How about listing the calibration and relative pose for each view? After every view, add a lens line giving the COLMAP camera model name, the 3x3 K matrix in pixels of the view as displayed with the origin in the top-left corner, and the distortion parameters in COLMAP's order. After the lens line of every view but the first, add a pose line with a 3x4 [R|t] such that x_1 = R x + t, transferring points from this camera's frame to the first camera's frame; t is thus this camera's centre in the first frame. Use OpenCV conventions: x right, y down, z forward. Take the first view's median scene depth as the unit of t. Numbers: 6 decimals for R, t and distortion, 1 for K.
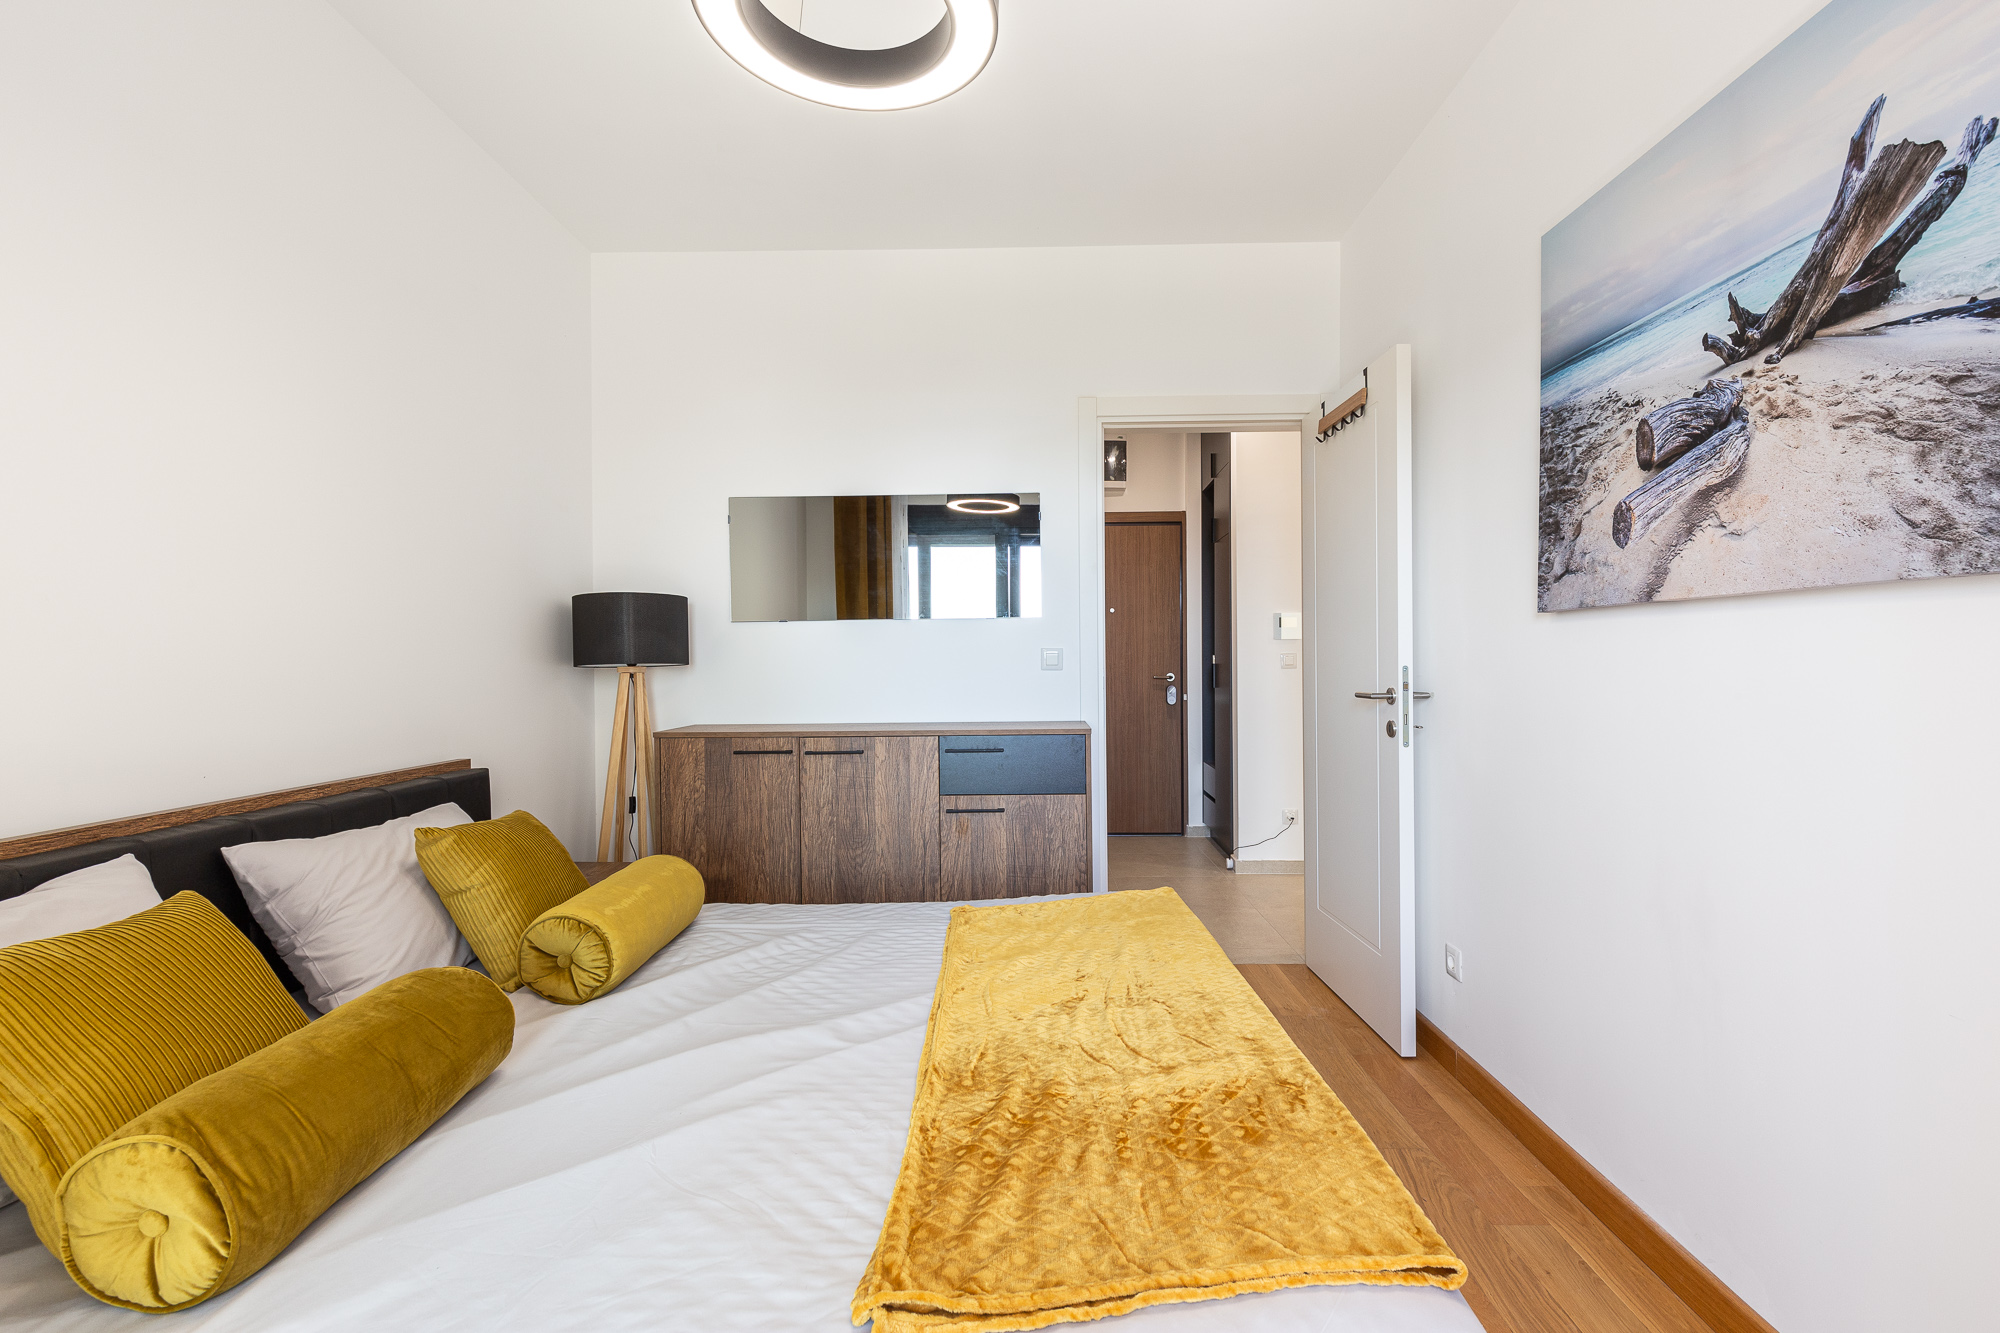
lens RADIAL K [[896.8, 0, 1015.0], [0, 896.8, 667.5], [0, 0, 1]] dist [0.007407, -0.001555]
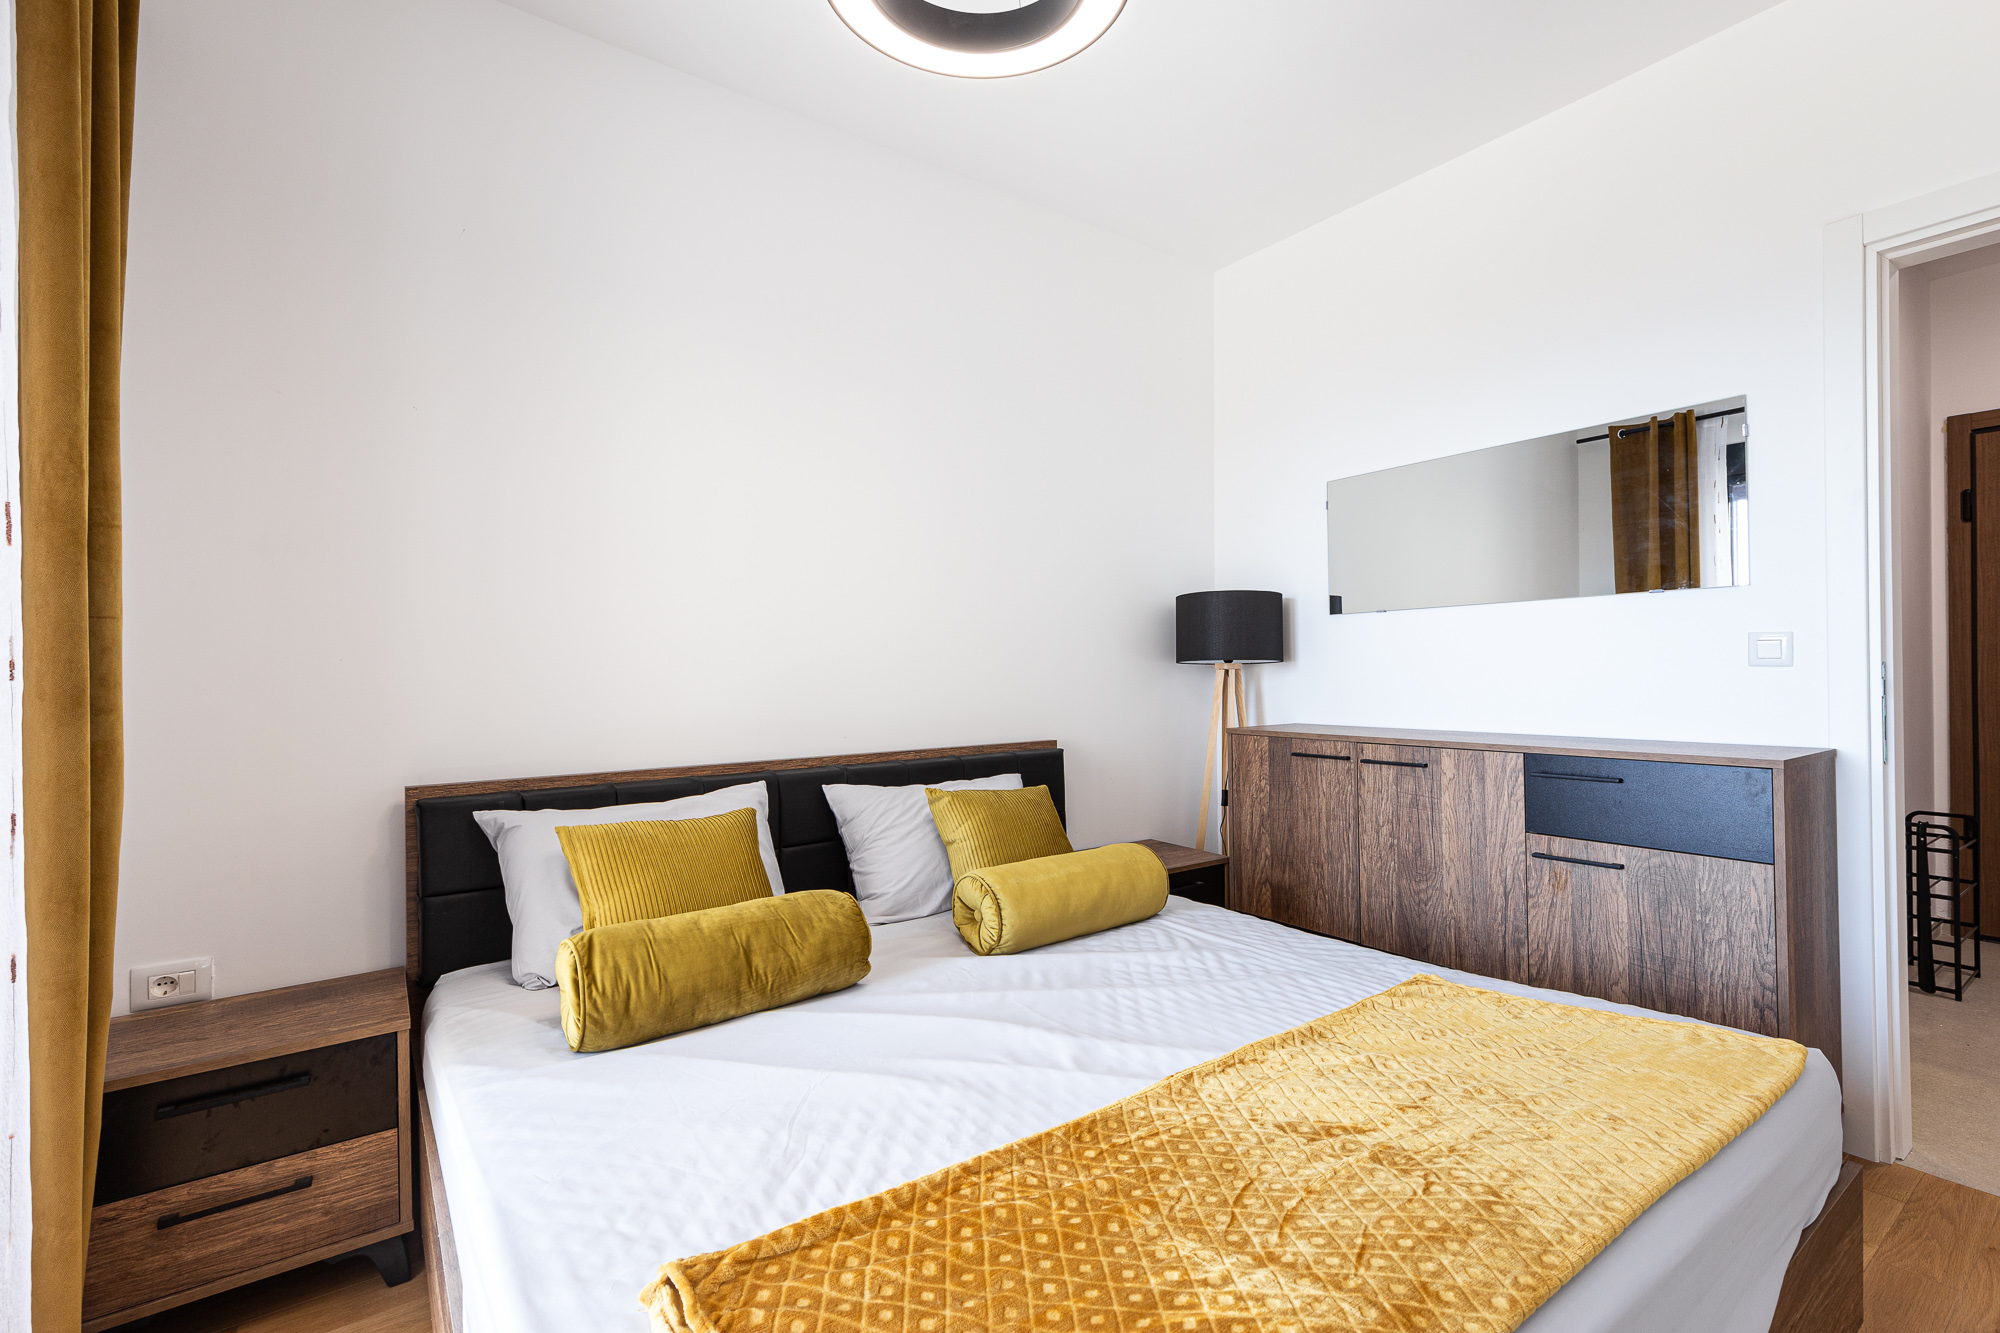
lens RADIAL K [[896.8, 0, 1015.0], [0, 896.8, 667.5], [0, 0, 1]] dist [0.007407, -0.001555]
pose [[0.600882, 0.000177, -0.799338, 0.262655], [-0.000833, 1.000000, -0.000405, 0.004567], [0.799337, 0.000909, 0.600882, 0.202073]]
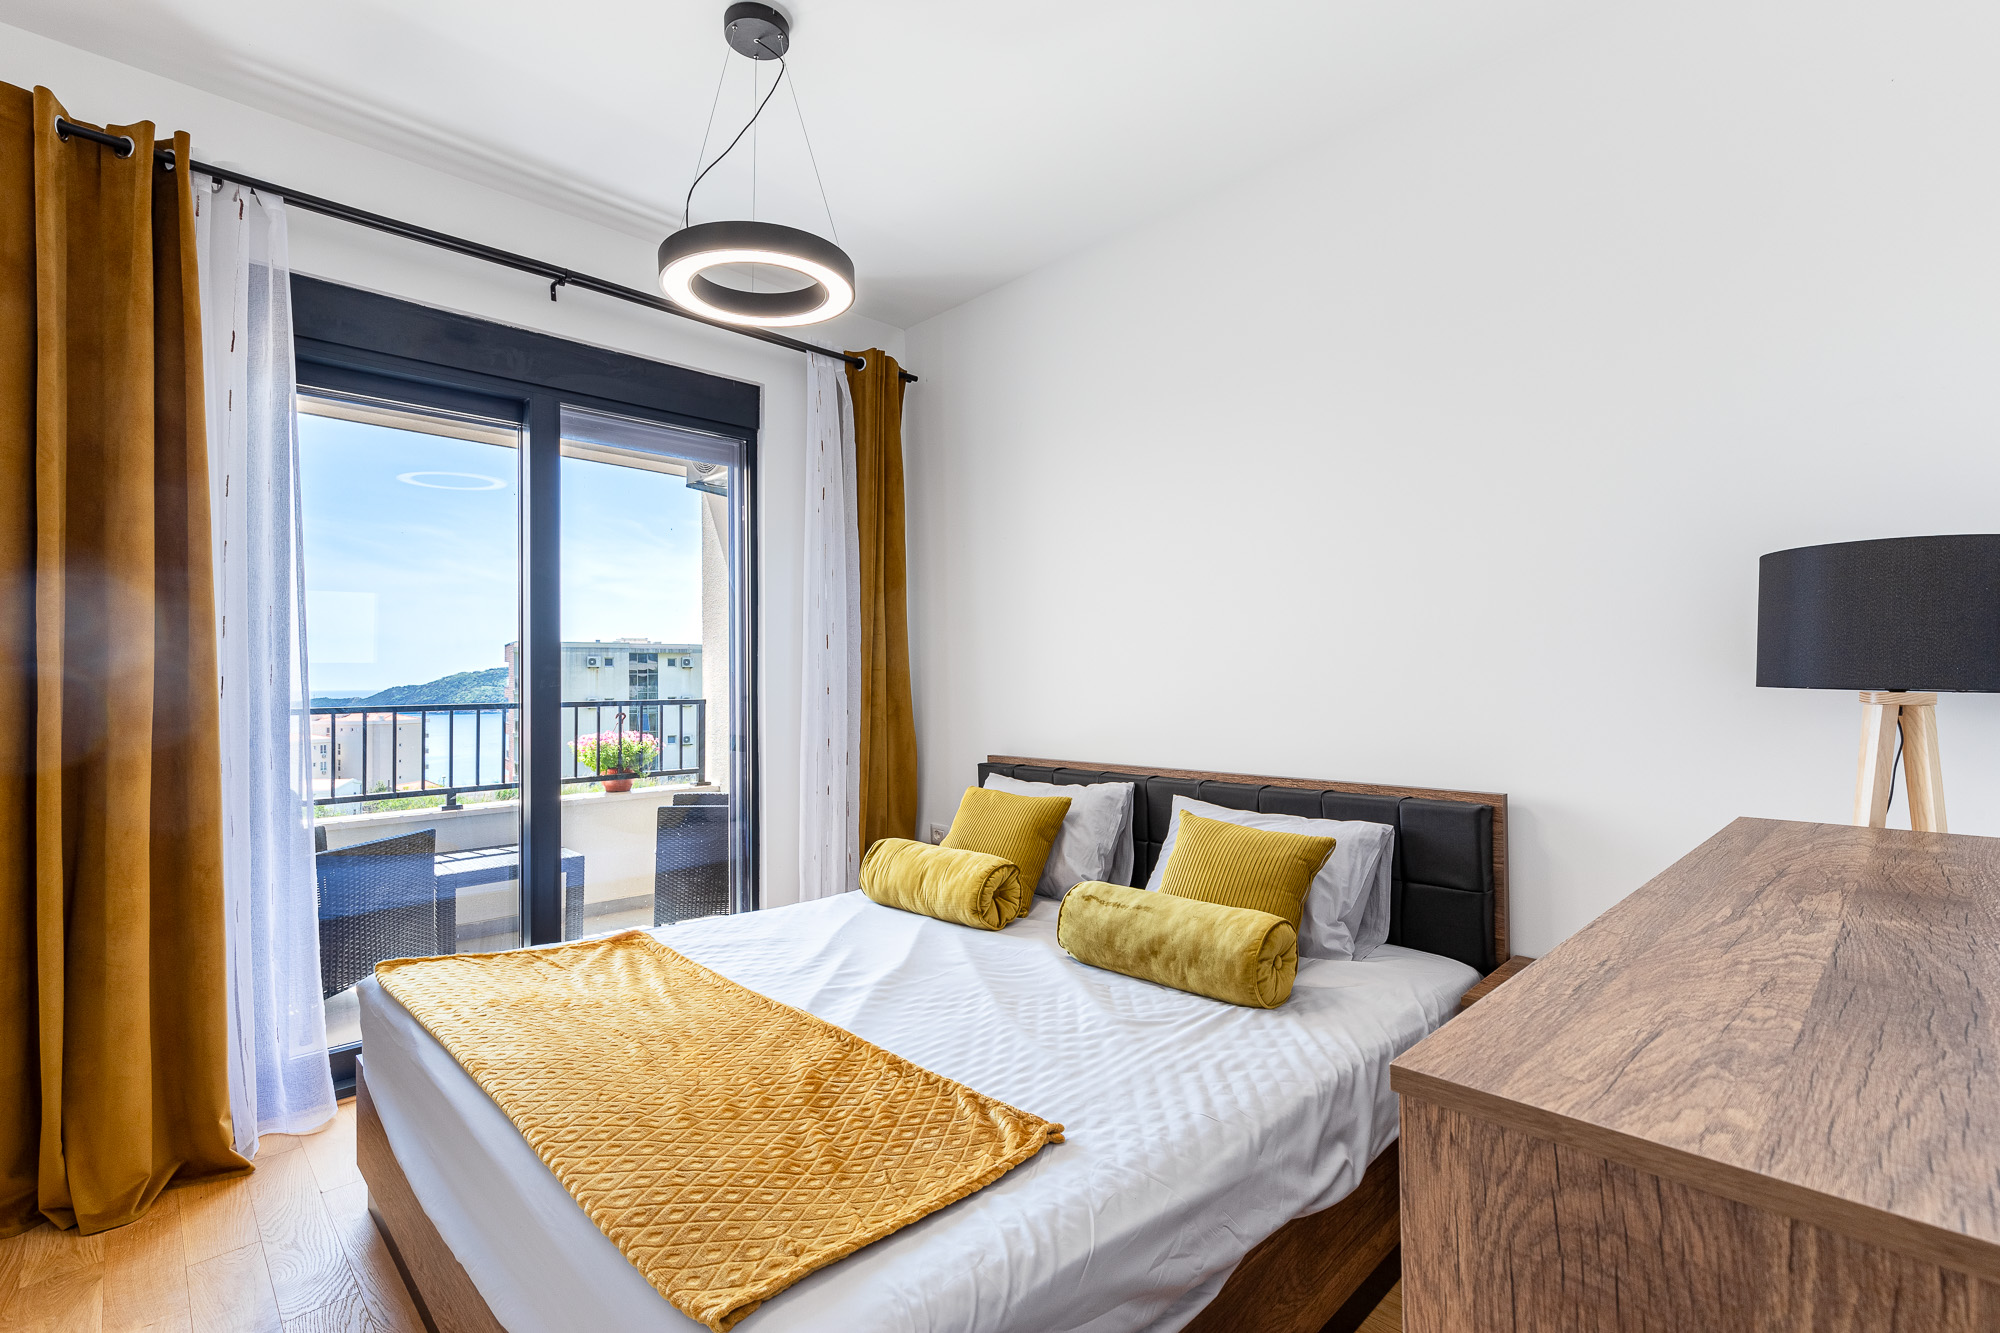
lens RADIAL K [[896.8, 0, 1015.0], [0, 896.8, 667.5], [0, 0, 1]] dist [0.007407, -0.001555]
pose [[-0.704127, 0.001098, -0.710073, 0.271727], [0.008119, 0.999946, -0.006504, -0.013652], [0.710027, -0.010345, -0.704098, 1.069013]]
